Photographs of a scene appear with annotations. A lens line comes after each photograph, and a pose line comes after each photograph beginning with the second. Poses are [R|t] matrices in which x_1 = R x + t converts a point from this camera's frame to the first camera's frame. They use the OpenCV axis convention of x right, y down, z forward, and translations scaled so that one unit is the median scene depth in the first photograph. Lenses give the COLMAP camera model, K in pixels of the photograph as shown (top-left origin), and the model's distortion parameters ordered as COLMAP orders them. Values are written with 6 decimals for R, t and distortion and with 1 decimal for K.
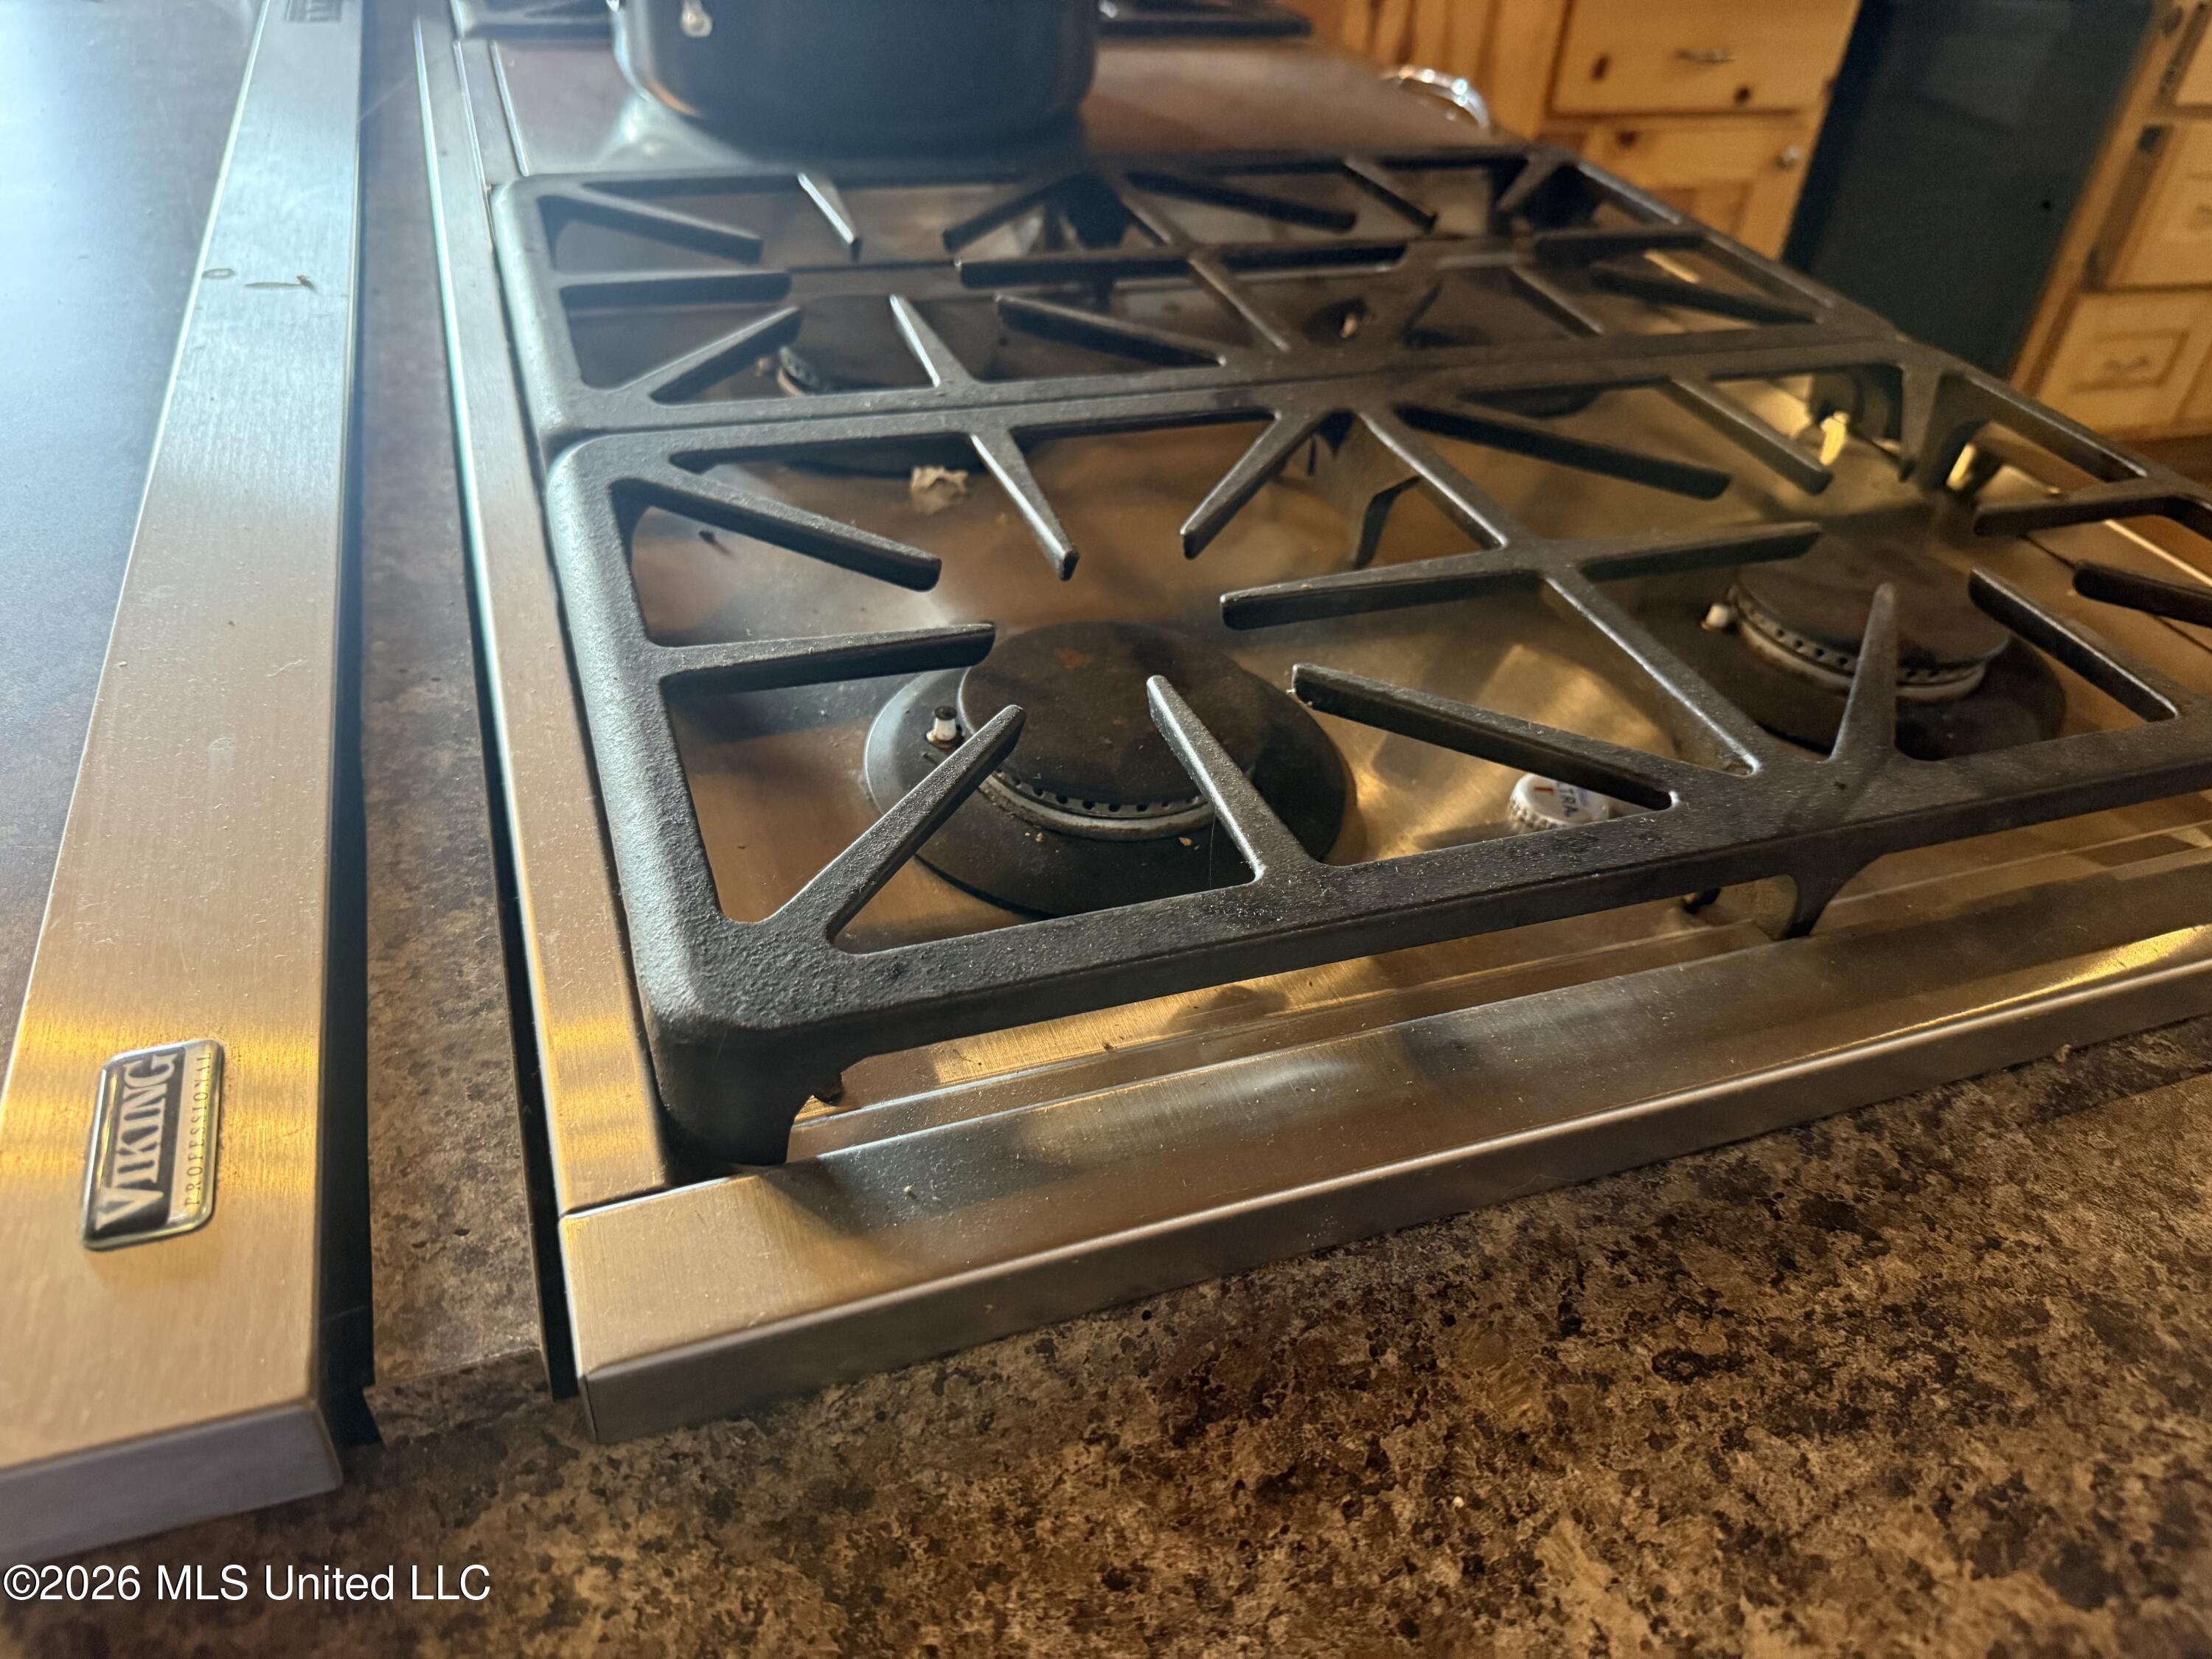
lens RADIAL K [[1591.8, 0, 1106.0], [0, 1591.8, 829.5], [0, 0, 1]] dist [-0.116472, 0.105442]
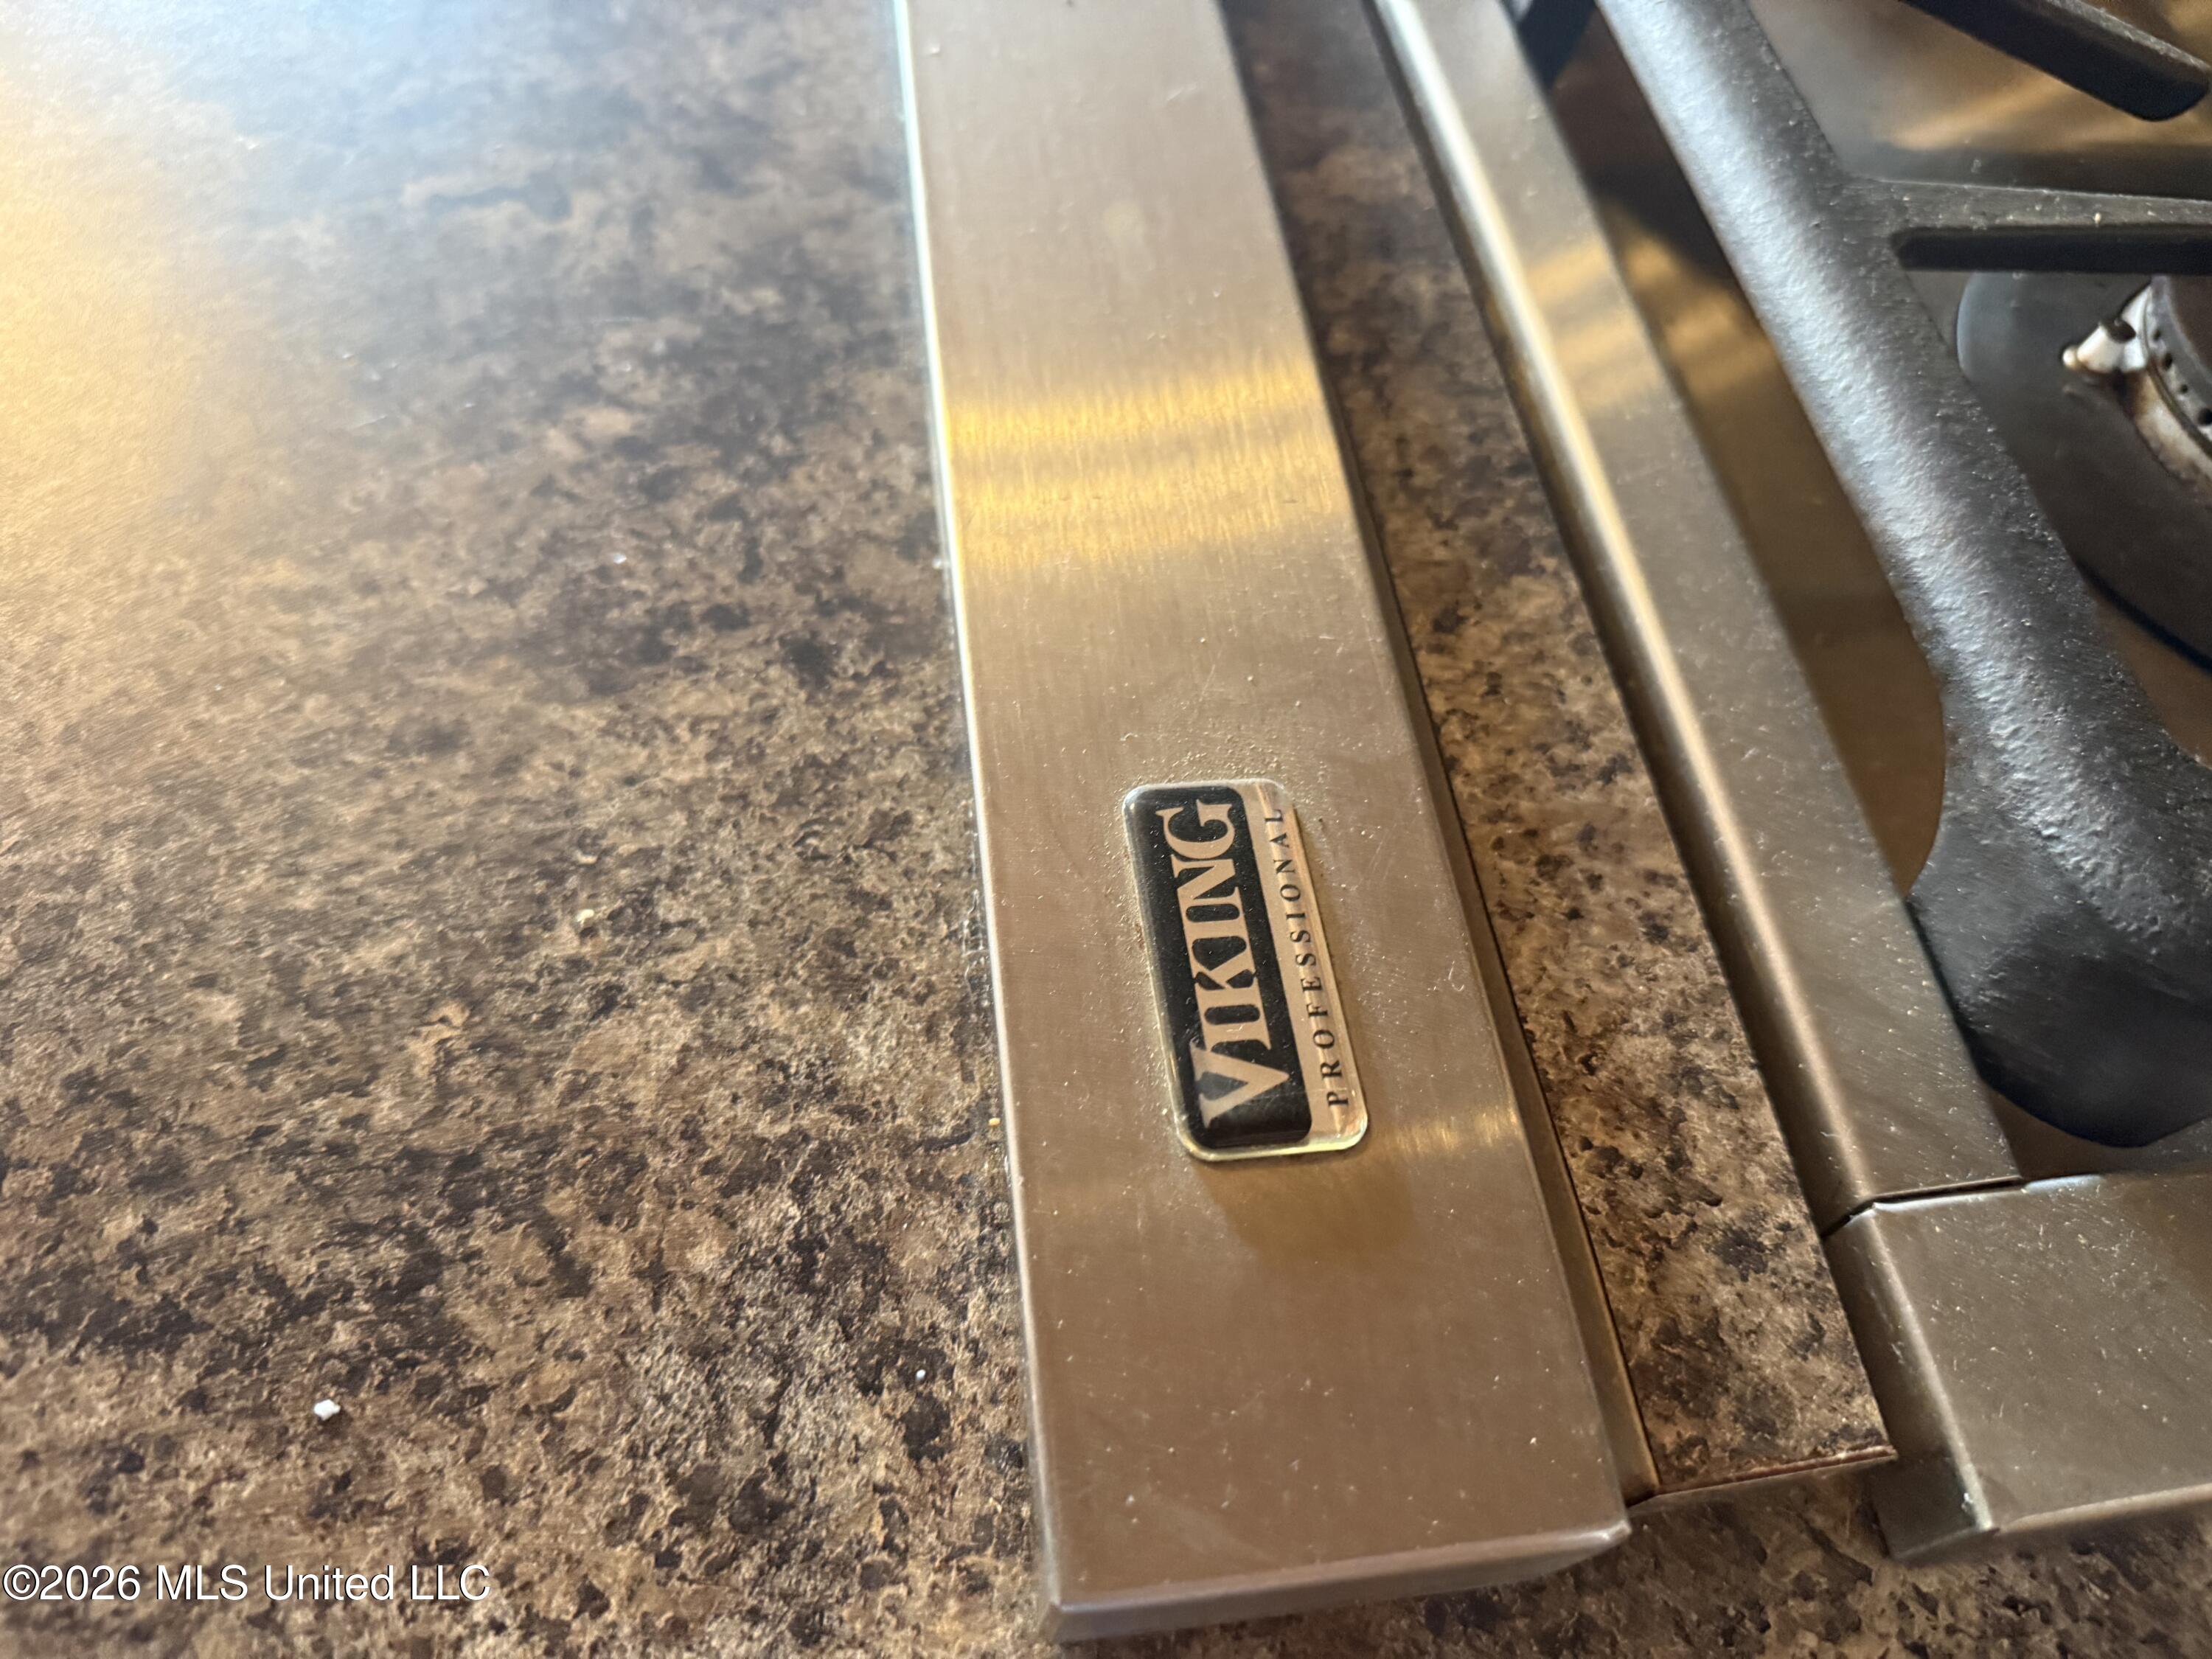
lens RADIAL K [[1547.8, 0, 1106.0], [0, 1547.8, 829.5], [0, 0, 1]] dist [0.041696, -0.065866]
pose [[0.976085, 0.202603, -0.078806, -0.635902], [-0.163508, 0.923112, 0.348037, -0.058391], [0.143261, -0.326828, 0.934163, 0.427567]]
